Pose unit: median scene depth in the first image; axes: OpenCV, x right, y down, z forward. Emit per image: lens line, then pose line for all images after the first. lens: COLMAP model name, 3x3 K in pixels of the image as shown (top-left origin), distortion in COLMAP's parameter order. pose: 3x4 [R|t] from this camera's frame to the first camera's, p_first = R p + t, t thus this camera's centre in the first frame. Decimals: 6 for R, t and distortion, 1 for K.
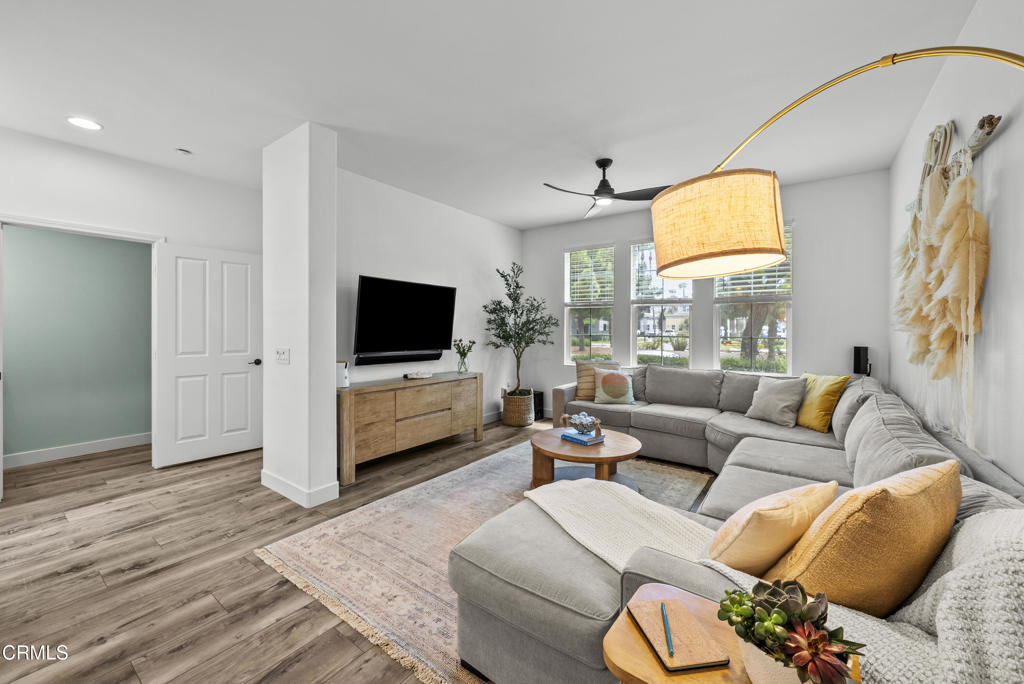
lens RADIAL K [[399.4, 0, 509.5], [0, 399.4, 327.5], [0, 0, 1]] dist [-0.000320, -0.000033]
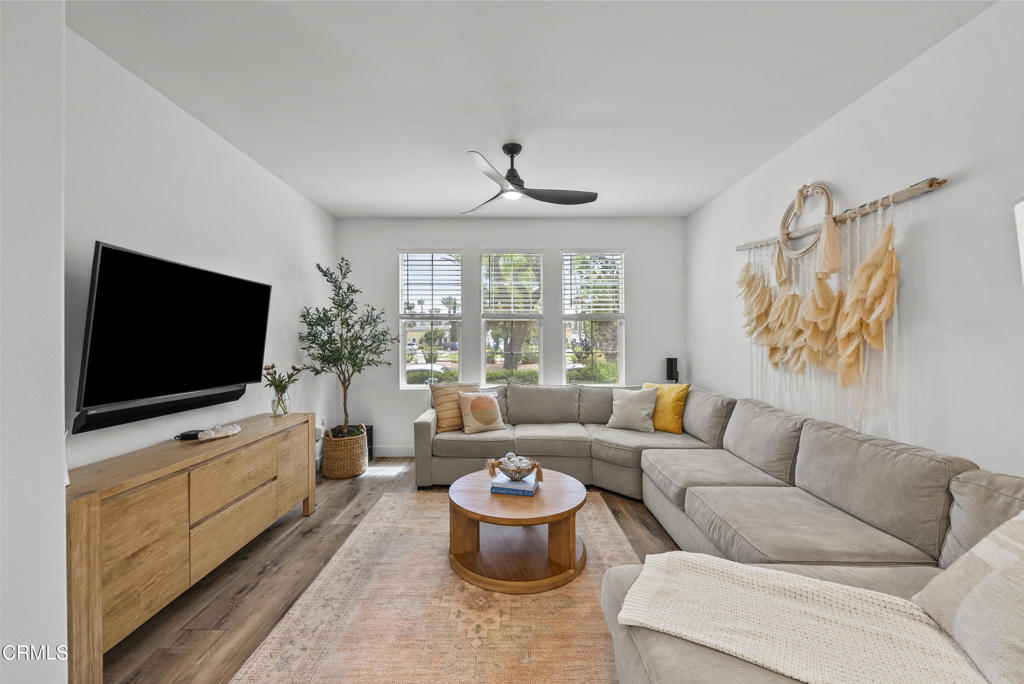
lens RADIAL K [[393.1, 0, 508.5], [0, 393.1, 340.0], [0, 0, 1]] dist [-0.001068, -0.000108]
pose [[0.803177, -0.005147, 0.595718, -0.234107], [0.006538, 0.999979, -0.000174, -0.010122], [-0.595705, 0.004034, 0.803193, 0.306019]]
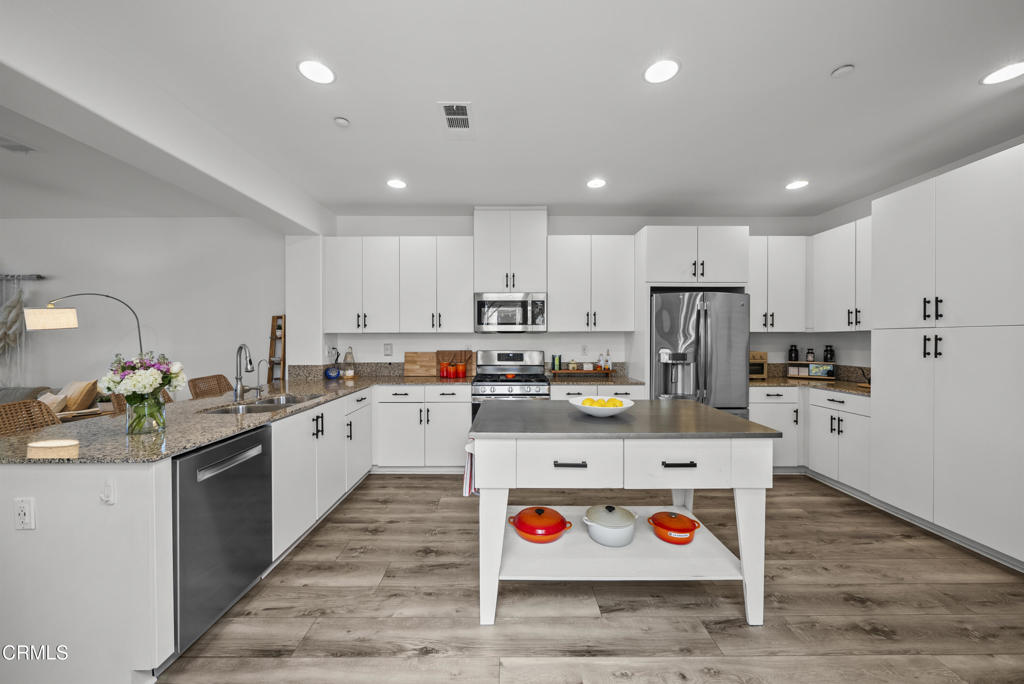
lens RADIAL K [[368.2, 0, 509.9], [0, 368.2, 339.6], [0, 0, 1]] dist [-0.004045, 0.000131]
pose [[-0.594420, -0.008440, 0.804111, -1.201970], [-0.002230, 0.999958, 0.008847, -0.026230], [-0.804152, 0.003466, -0.594414, -0.084338]]
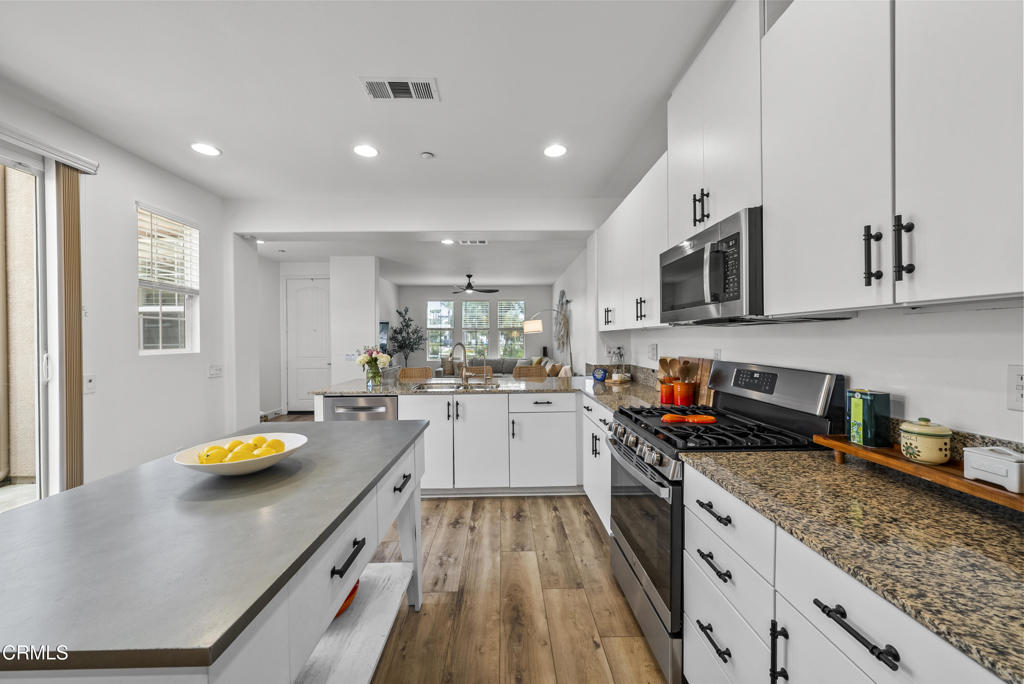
lens RADIAL K [[368.2, 0, 509.9], [0, 368.2, 339.6], [0, 0, 1]] dist [-0.004045, 0.000131]
pose [[0.794531, -0.010165, 0.607139, -0.862053], [0.007835, 0.999948, 0.006489, -0.021205], [-0.607173, -0.000399, 0.794569, -0.883897]]
